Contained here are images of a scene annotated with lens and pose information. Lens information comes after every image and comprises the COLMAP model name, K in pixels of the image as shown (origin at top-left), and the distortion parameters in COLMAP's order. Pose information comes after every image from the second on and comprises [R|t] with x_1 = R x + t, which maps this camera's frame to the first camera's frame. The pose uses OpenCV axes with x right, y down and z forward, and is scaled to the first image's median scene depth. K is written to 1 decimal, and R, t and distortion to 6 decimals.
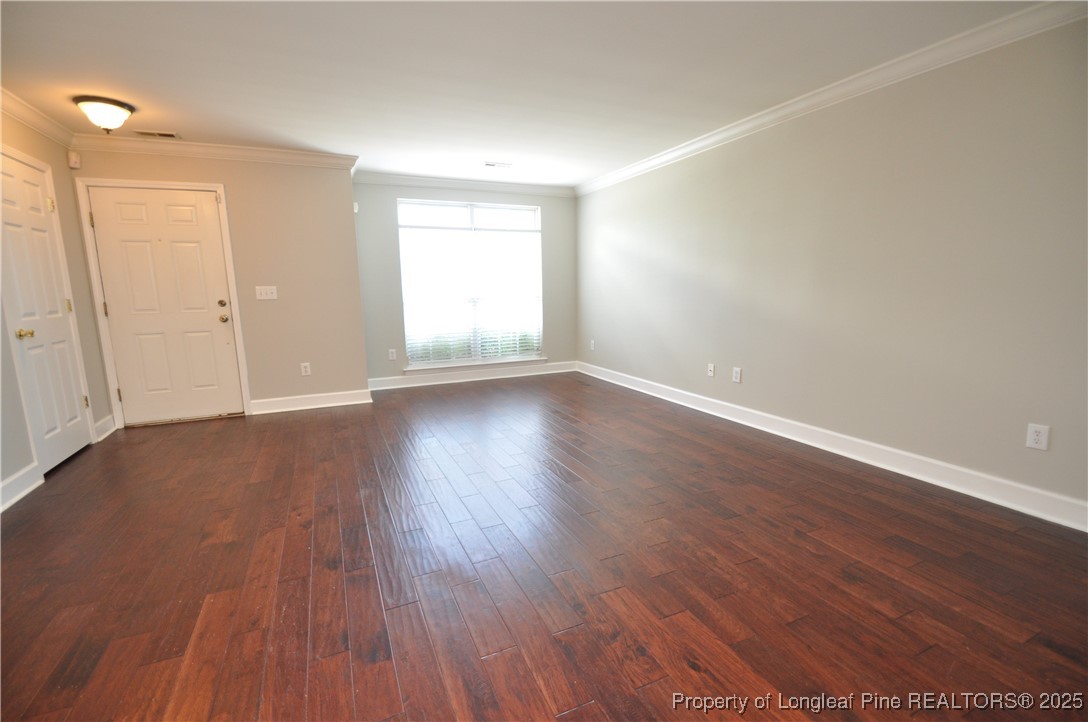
lens RADIAL K [[474.9, 0, 538.5], [0, 474.9, 368.4], [0, 0, 1]] dist [0.001960, -0.011843]
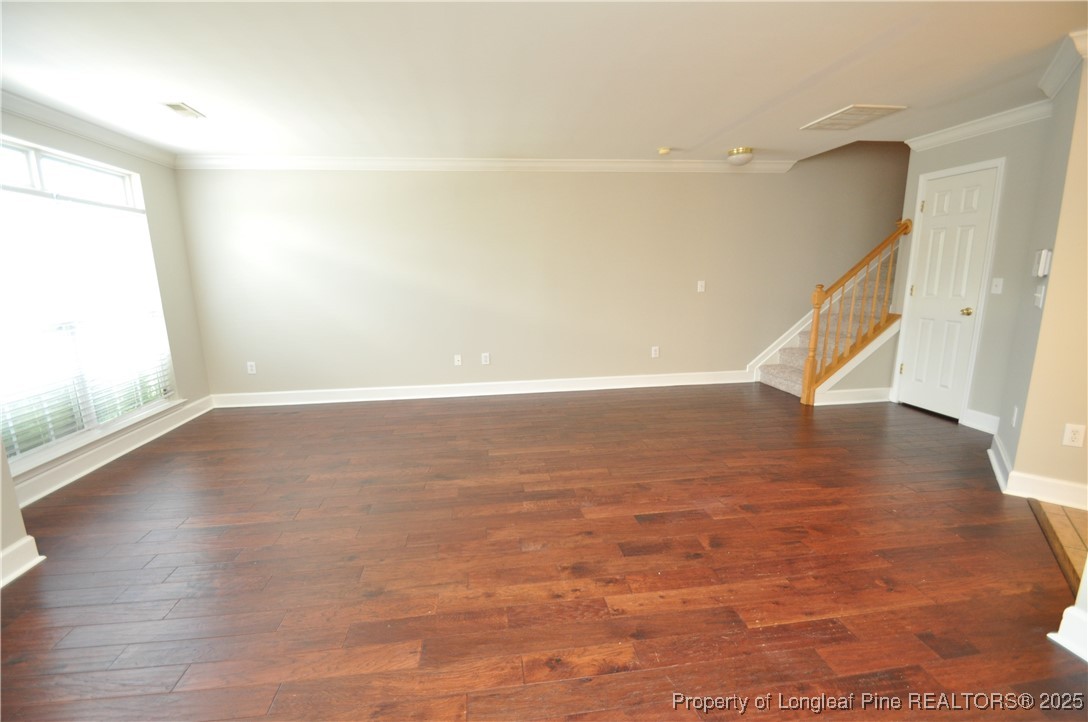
lens RADIAL K [[474.1, 0, 540.2], [0, 474.1, 374.9], [0, 0, 1]] dist [0.000478, -0.011855]
pose [[0.294011, -0.193760, 0.935957, -0.689446], [0.176196, 0.973442, 0.146171, -0.097898], [-0.939421, 0.121936, 0.320342, 0.438799]]
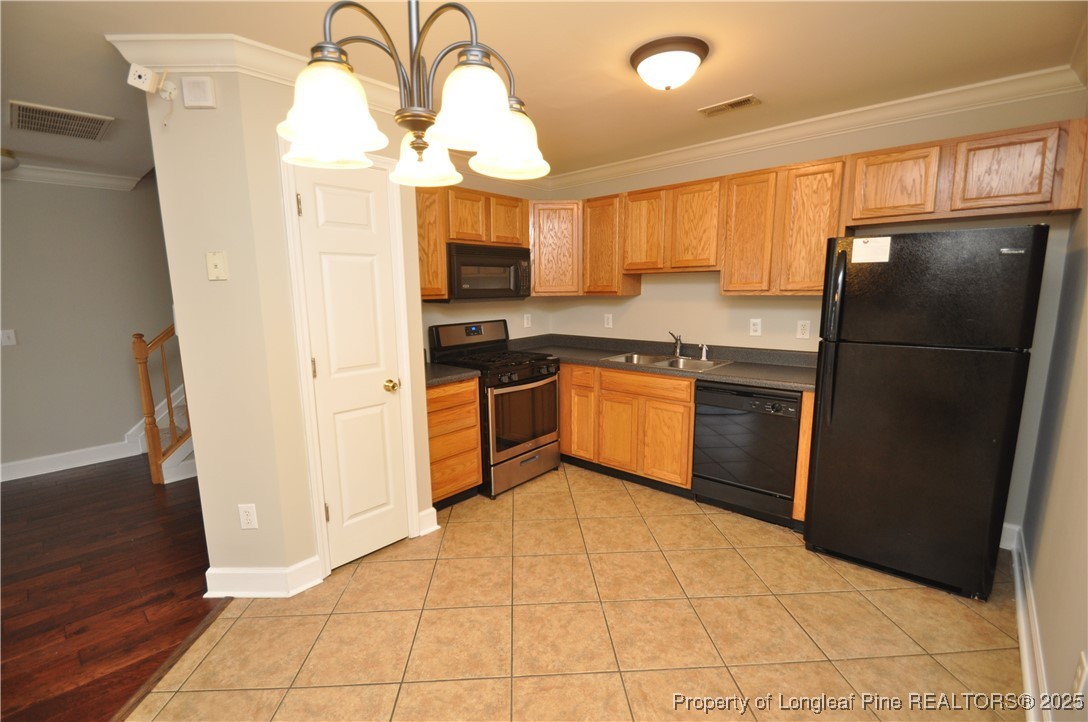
lens RADIAL K [[474.9, 0, 538.5], [0, 474.9, 368.4], [0, 0, 1]] dist [0.001960, -0.011843]
pose [[-0.395202, -0.130291, 0.909307, -0.527530], [0.173767, 0.961414, 0.213280, -0.028372], [-0.902009, 0.242296, -0.357313, -0.133940]]
